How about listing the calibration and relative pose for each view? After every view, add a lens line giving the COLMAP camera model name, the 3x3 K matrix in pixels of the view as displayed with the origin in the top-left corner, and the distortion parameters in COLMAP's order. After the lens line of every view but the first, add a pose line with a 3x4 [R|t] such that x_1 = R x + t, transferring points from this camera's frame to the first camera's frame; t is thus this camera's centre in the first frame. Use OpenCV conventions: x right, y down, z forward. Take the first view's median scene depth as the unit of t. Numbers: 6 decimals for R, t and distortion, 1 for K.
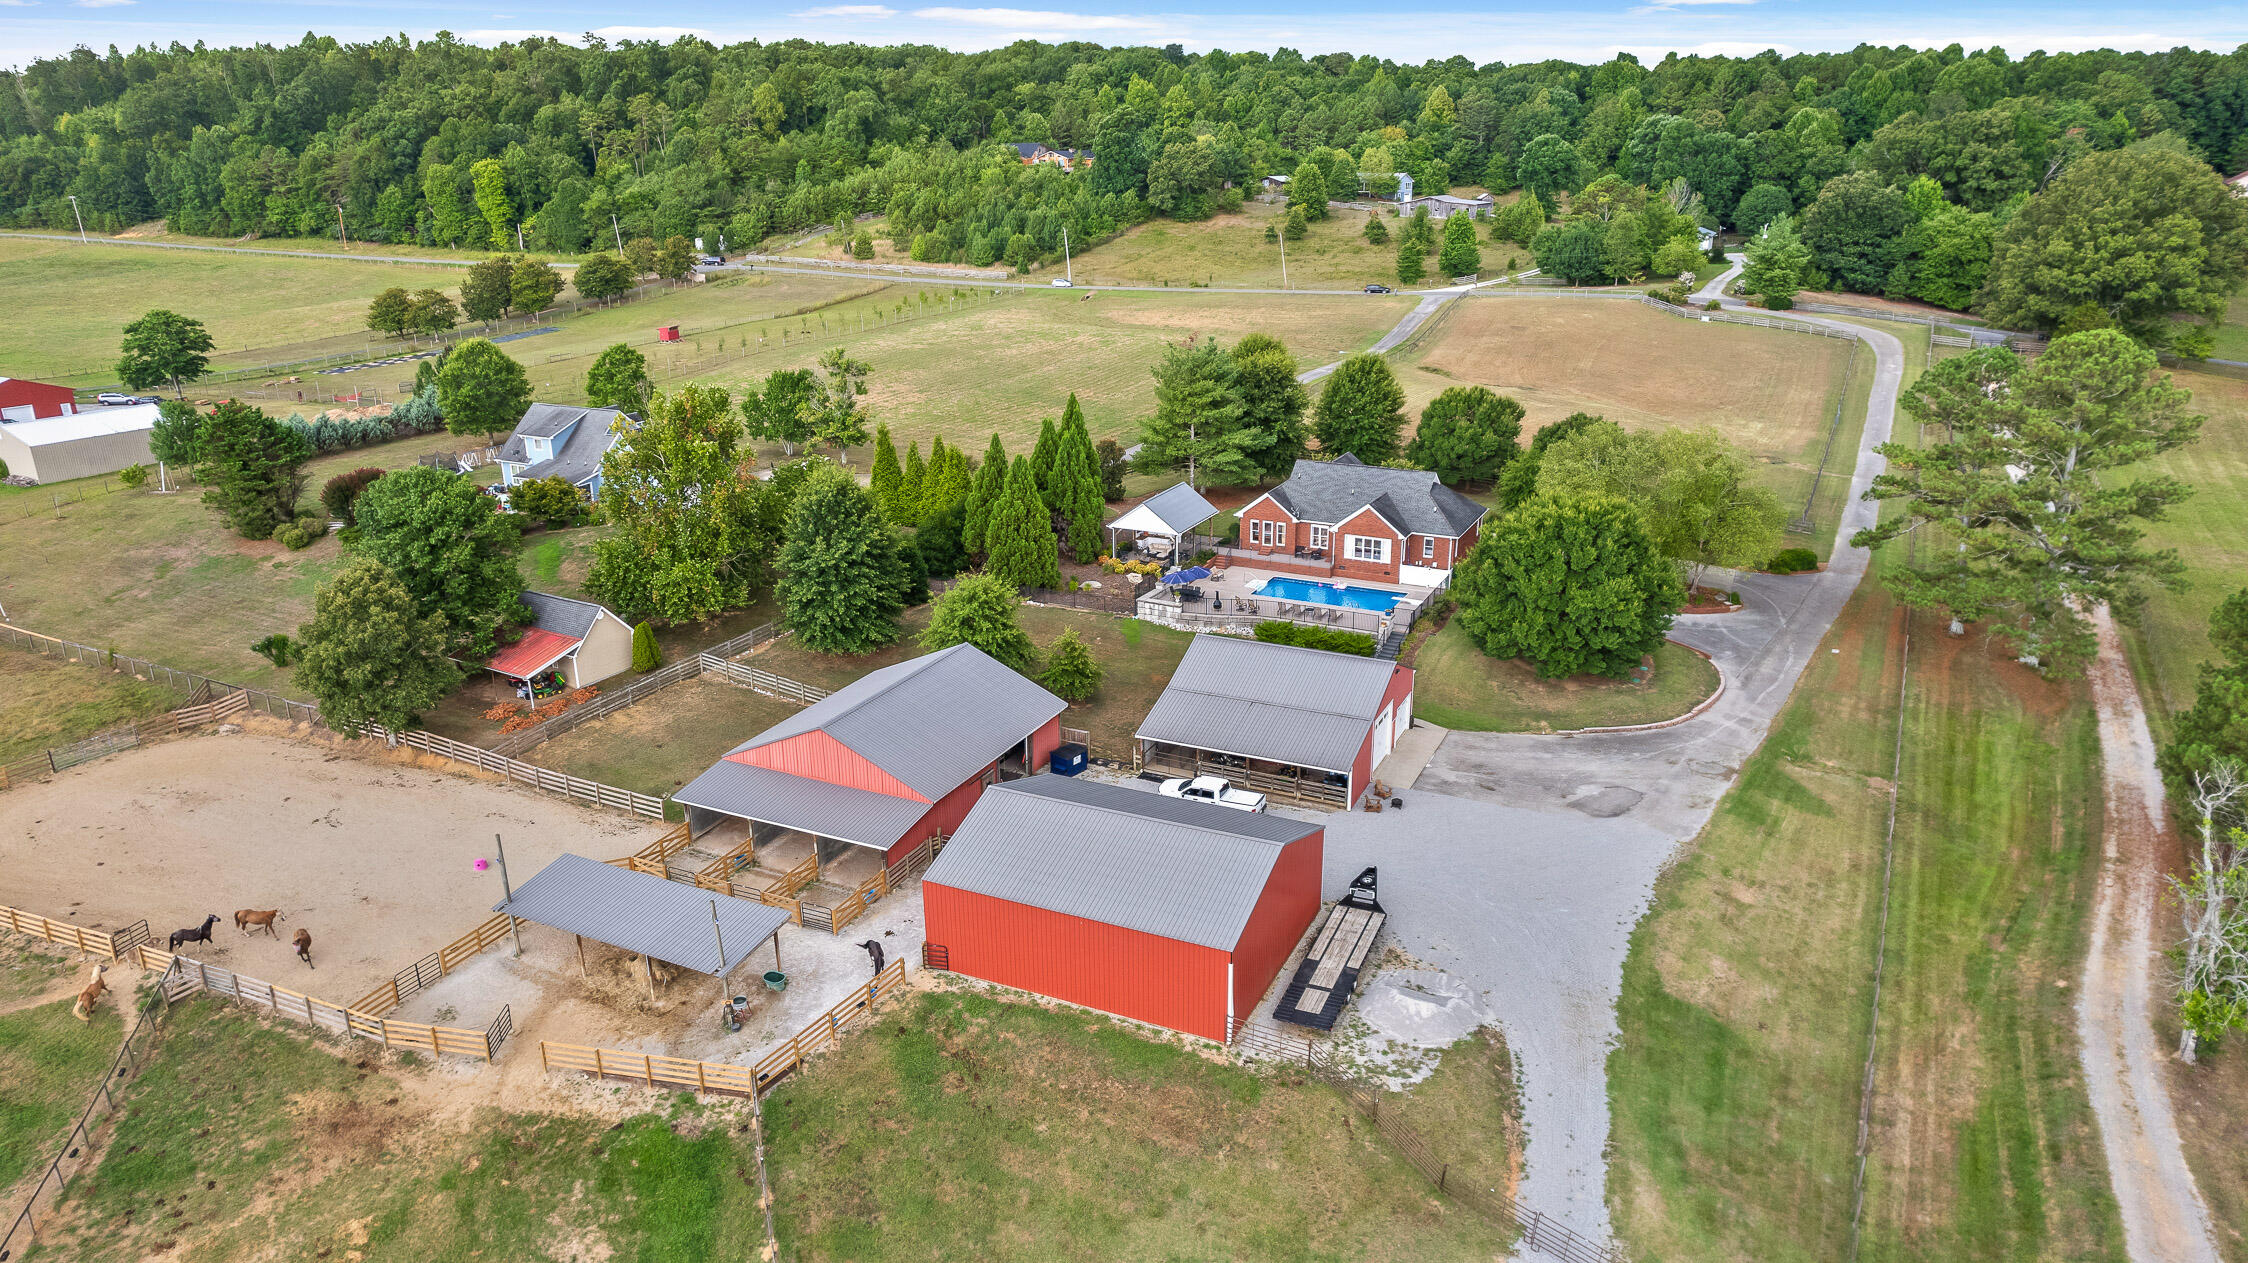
lens RADIAL K [[1440.0, 0, 1125.9], [0, 1440.0, 634.8], [0, 0, 1]] dist [-0.075958, 0.067942]
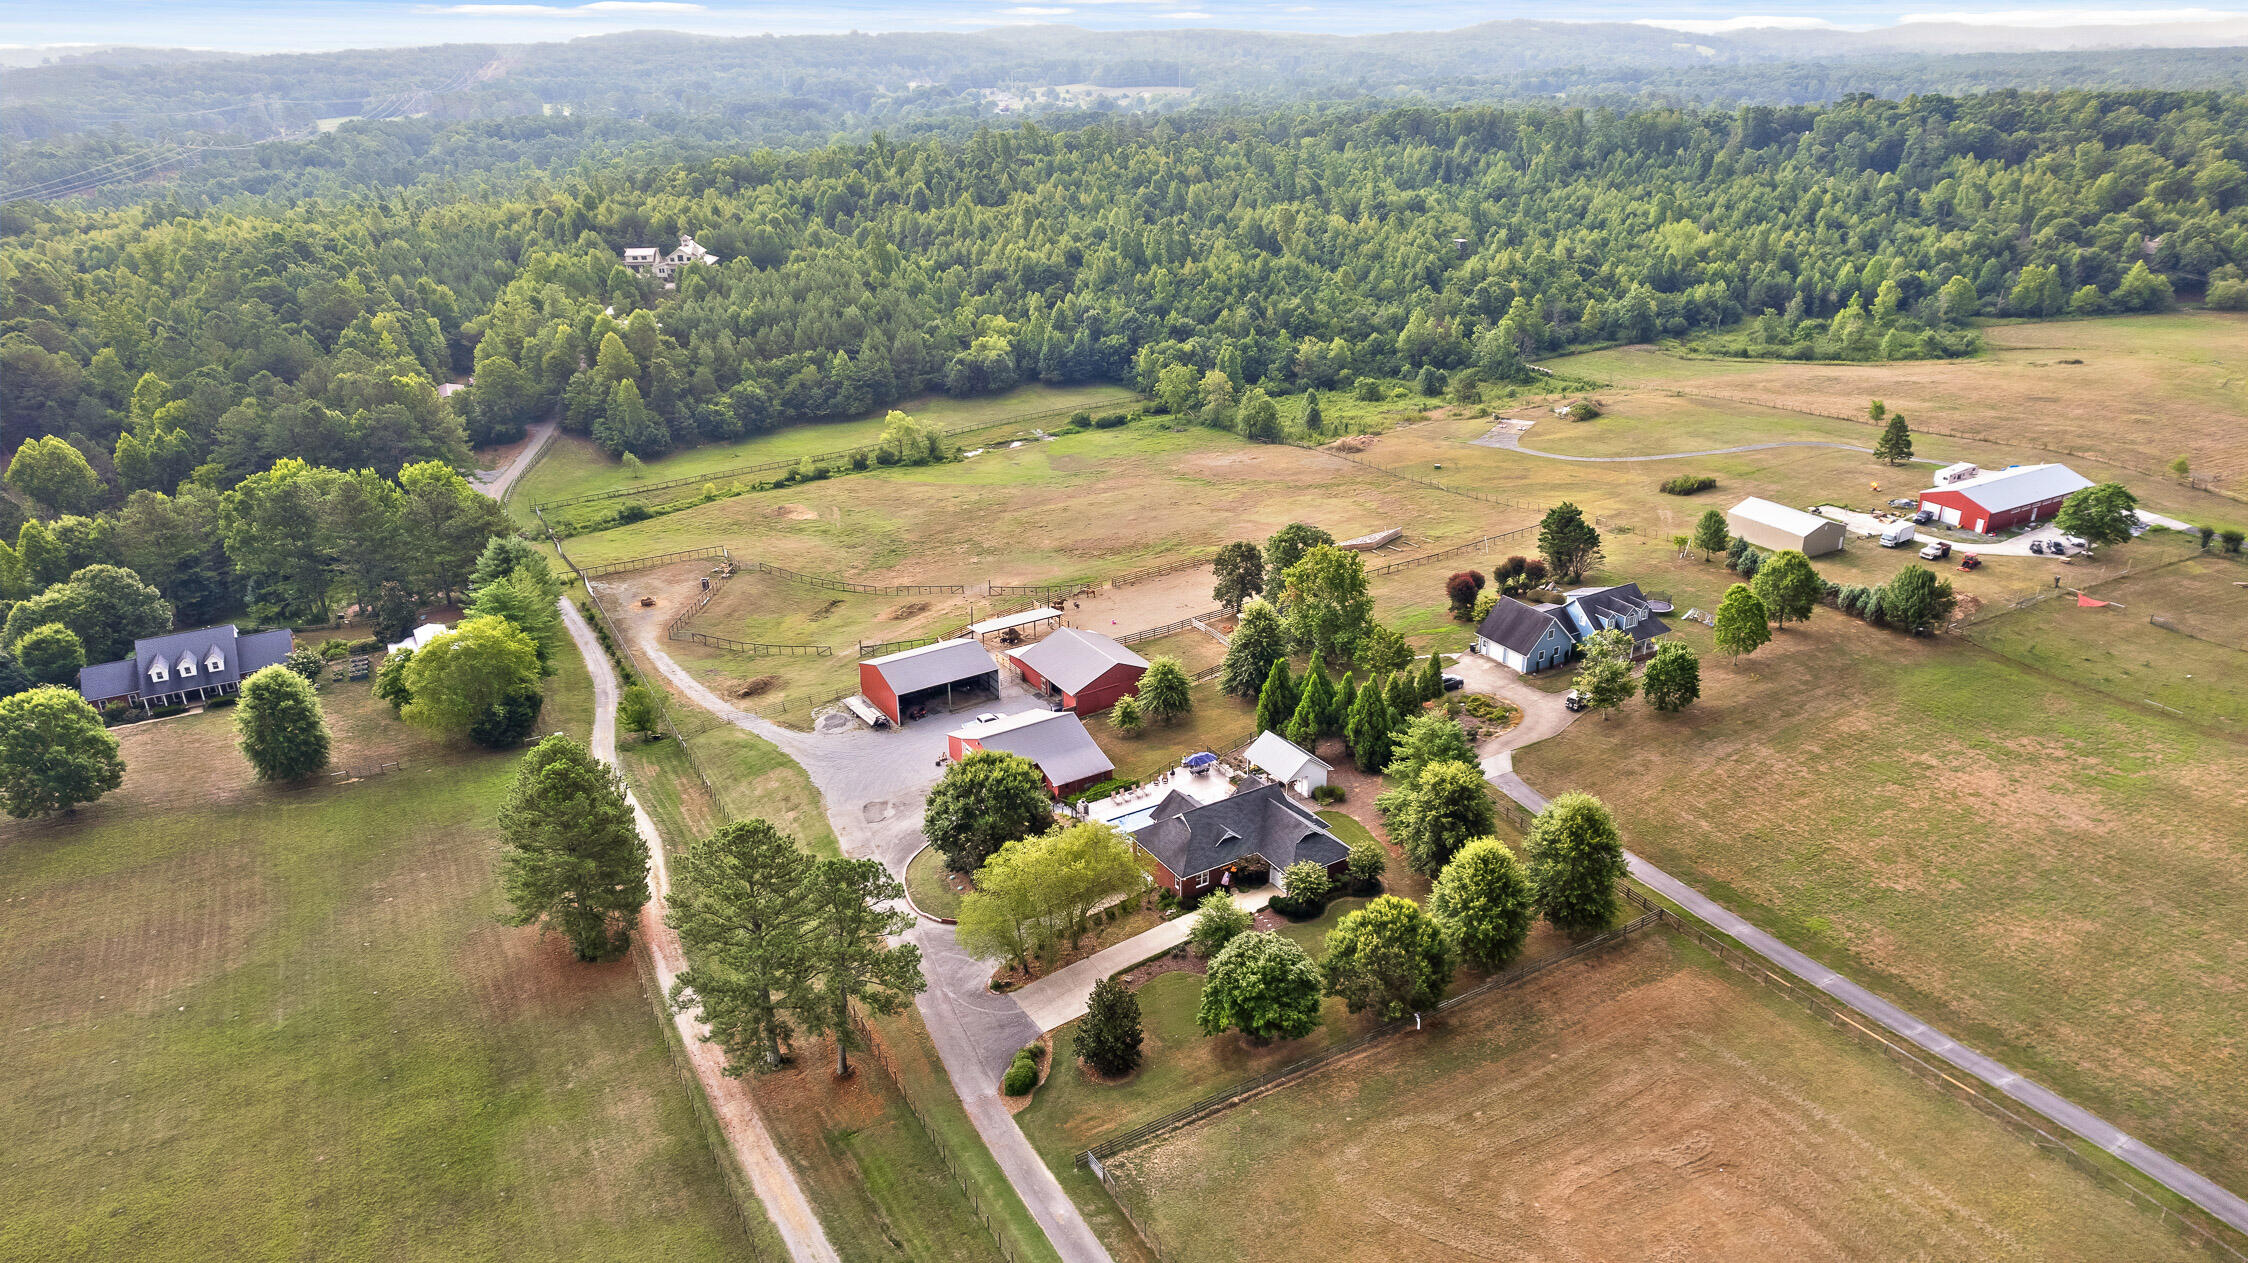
lens RADIAL K [[1440.0, 0, 1125.3], [0, 1440.0, 626.8], [0, 0, 1]] dist [-0.075958, 0.067942]
pose [[-0.538408, 0.337664, -0.772075, 1.235409], [-0.256672, 0.806962, 0.531913, -0.960731], [0.802643, 0.484556, -0.347806, 1.415670]]
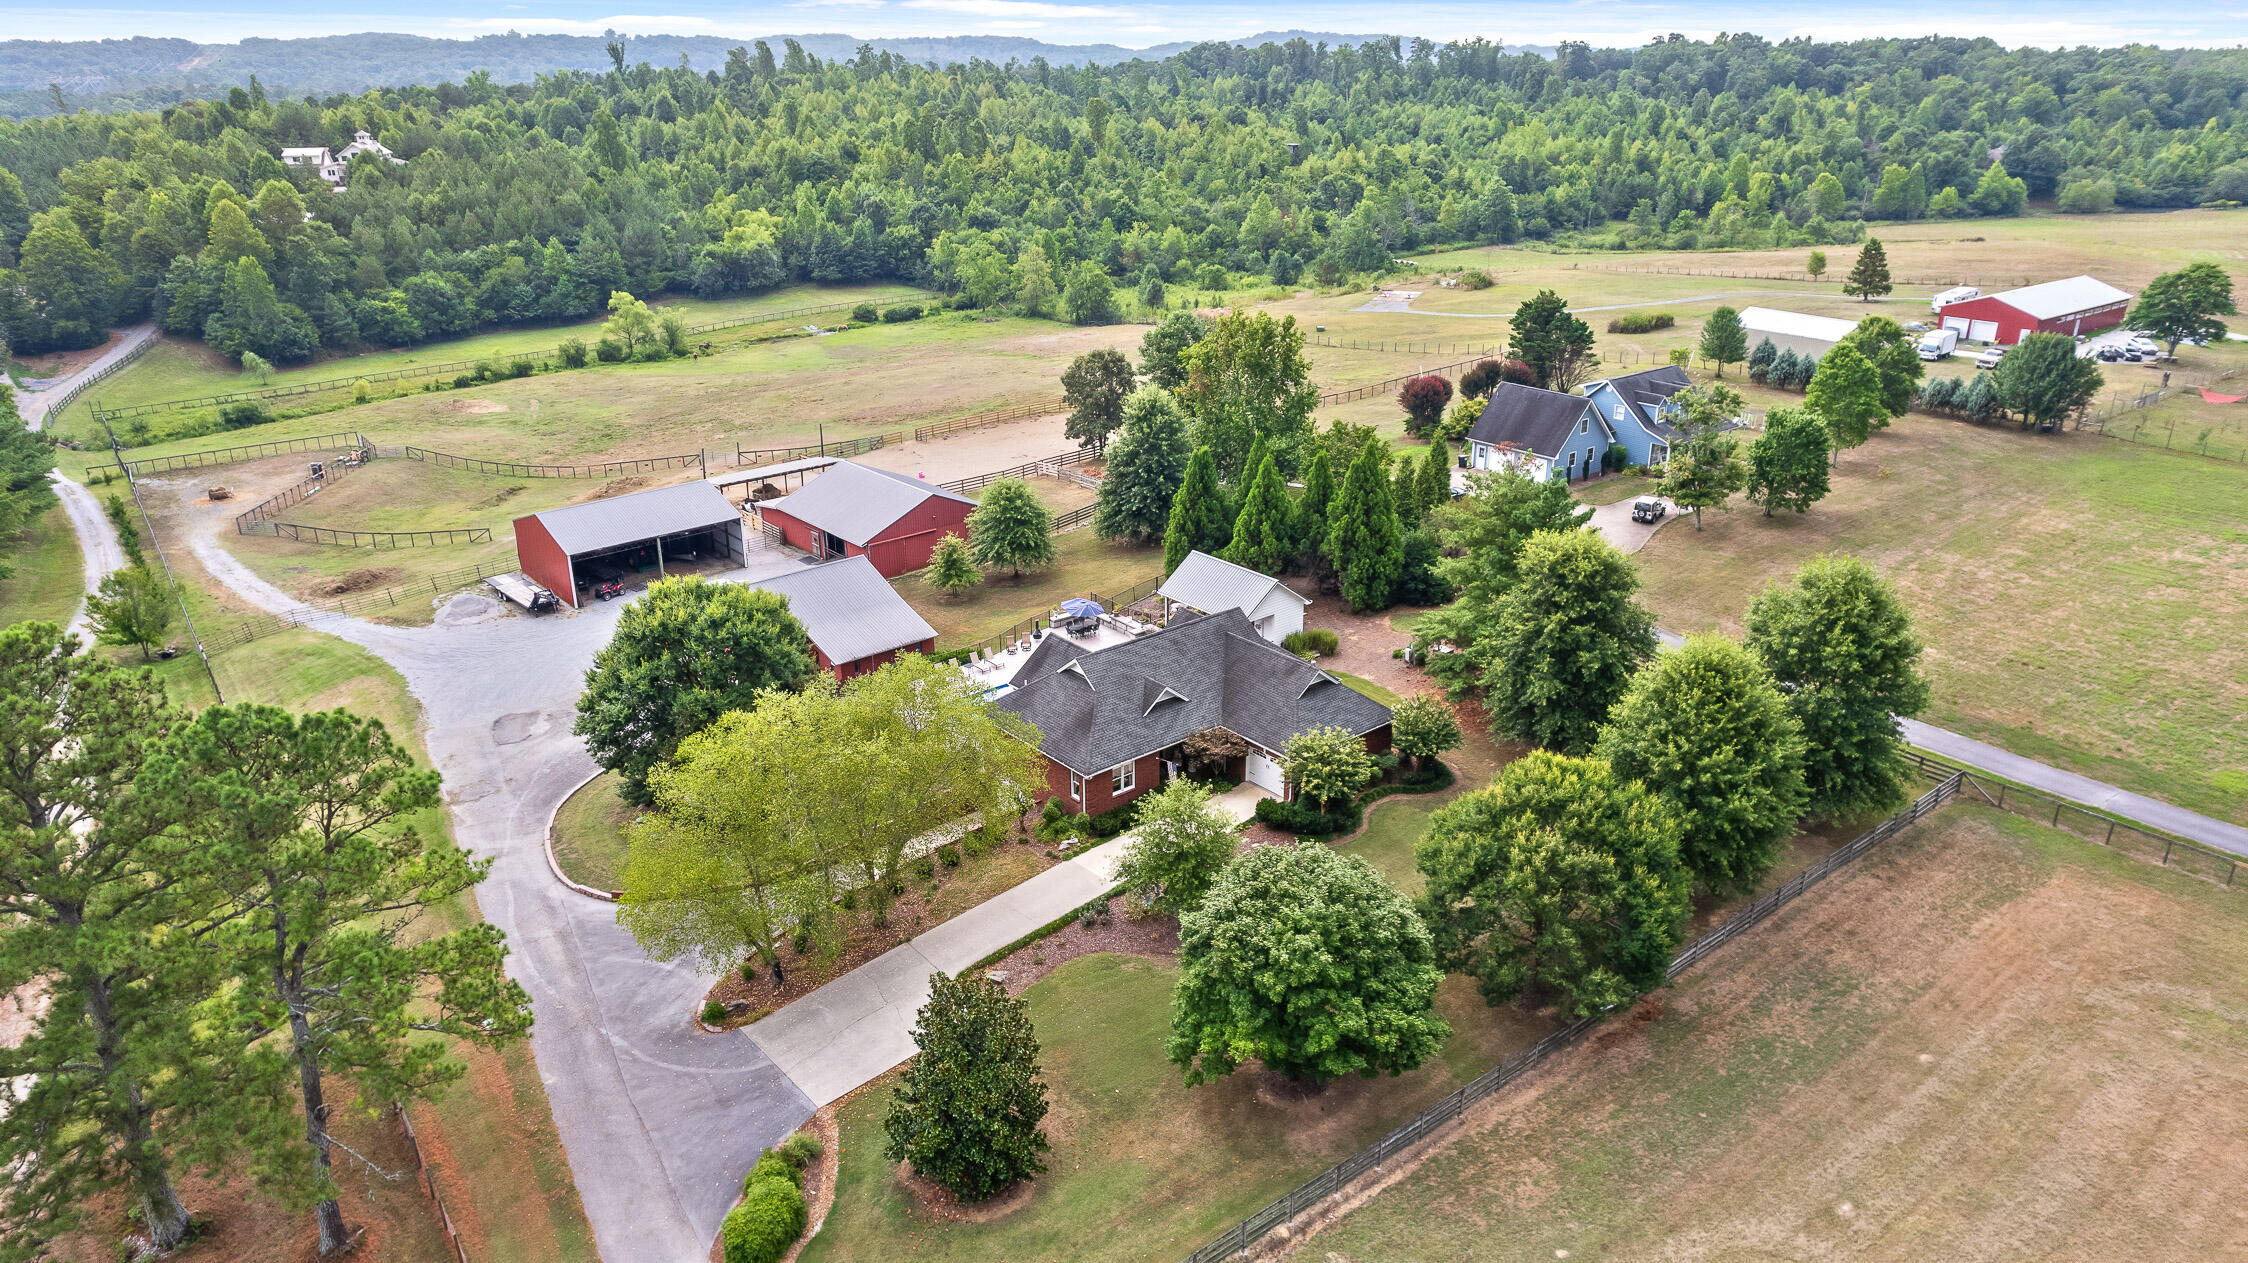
lens RADIAL K [[1440.0, 0, 1126.3], [0, 1440.0, 636.3], [0, 0, 1]] dist [-0.075958, 0.067942]
pose [[-0.409655, 0.350017, -0.842419, 0.810294], [-0.285827, 0.827714, 0.482900, -0.477717], [0.866306, 0.438609, -0.239033, 1.261562]]
